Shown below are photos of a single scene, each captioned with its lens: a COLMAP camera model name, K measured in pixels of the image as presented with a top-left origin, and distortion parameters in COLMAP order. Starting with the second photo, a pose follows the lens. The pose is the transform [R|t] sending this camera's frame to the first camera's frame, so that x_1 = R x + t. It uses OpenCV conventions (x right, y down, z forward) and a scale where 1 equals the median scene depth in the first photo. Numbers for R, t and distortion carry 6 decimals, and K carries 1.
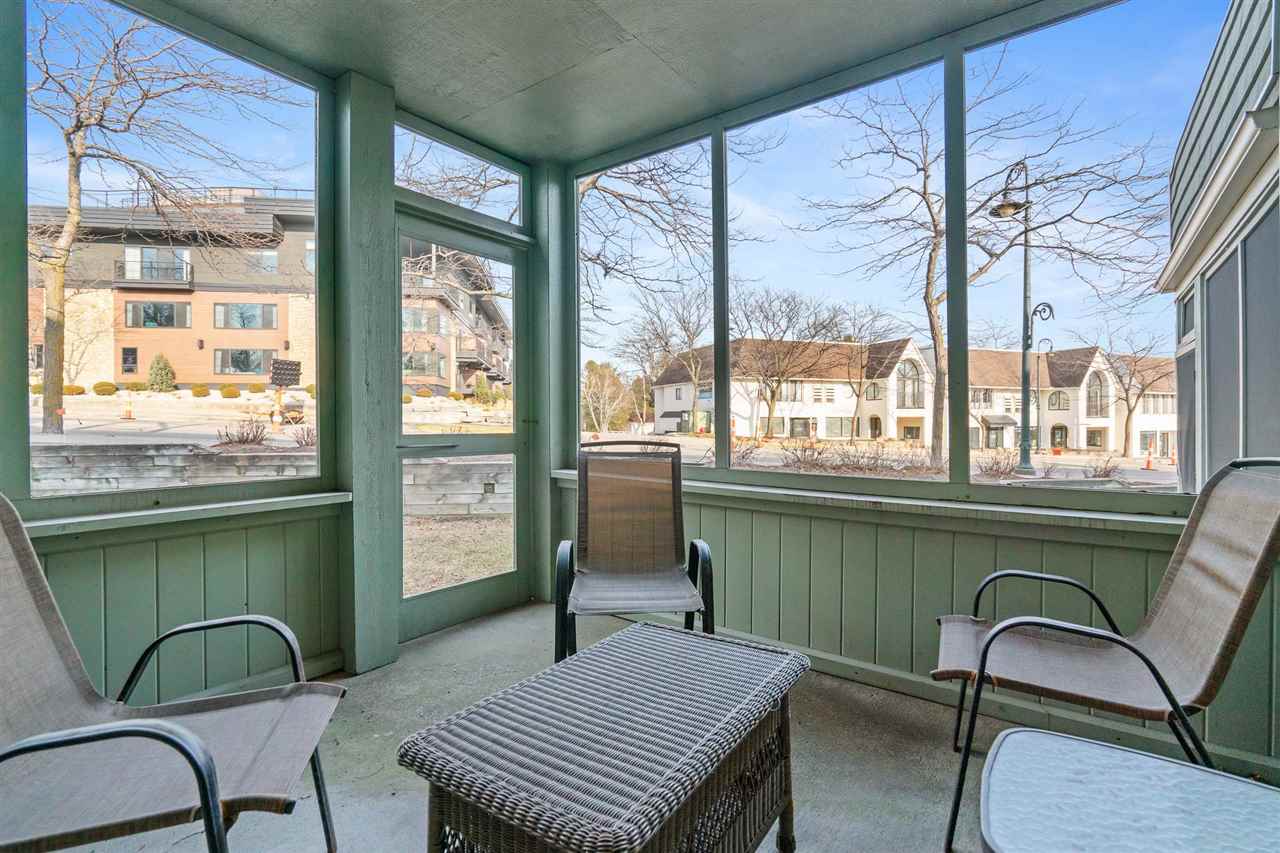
lens RADIAL K [[587.0, 0, 636.5], [0, 587.0, 418.1], [0, 0, 1]] dist [0.000702, 0.000261]
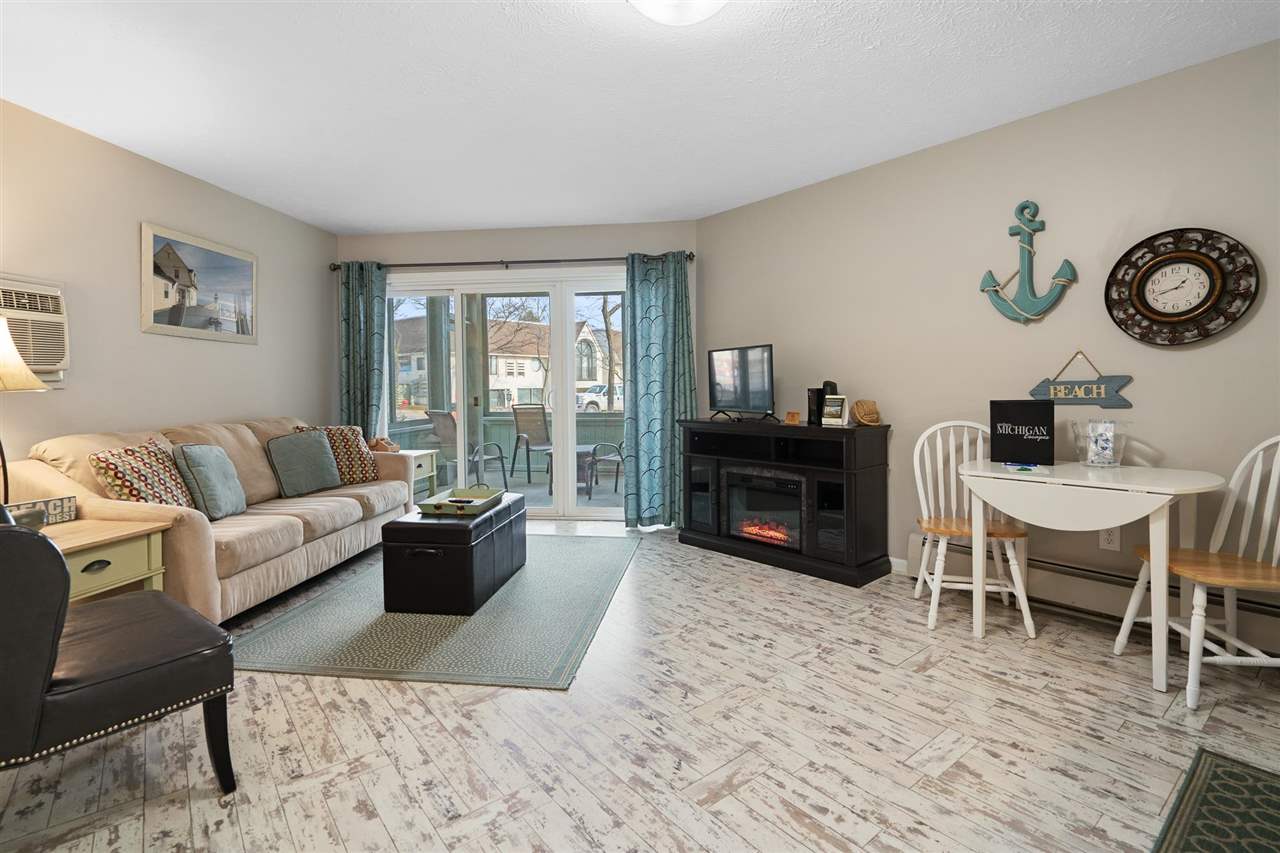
lens RADIAL K [[606.3, 0, 632.5], [0, 606.3, 401.9], [0, 0, 1]] dist [-0.001749, 0.001180]
pose [[0.867648, -0.019111, 0.496812, -0.064882], [0.008472, 0.999684, 0.023659, -0.002332], [-0.497107, -0.016318, 0.867536, -0.115884]]
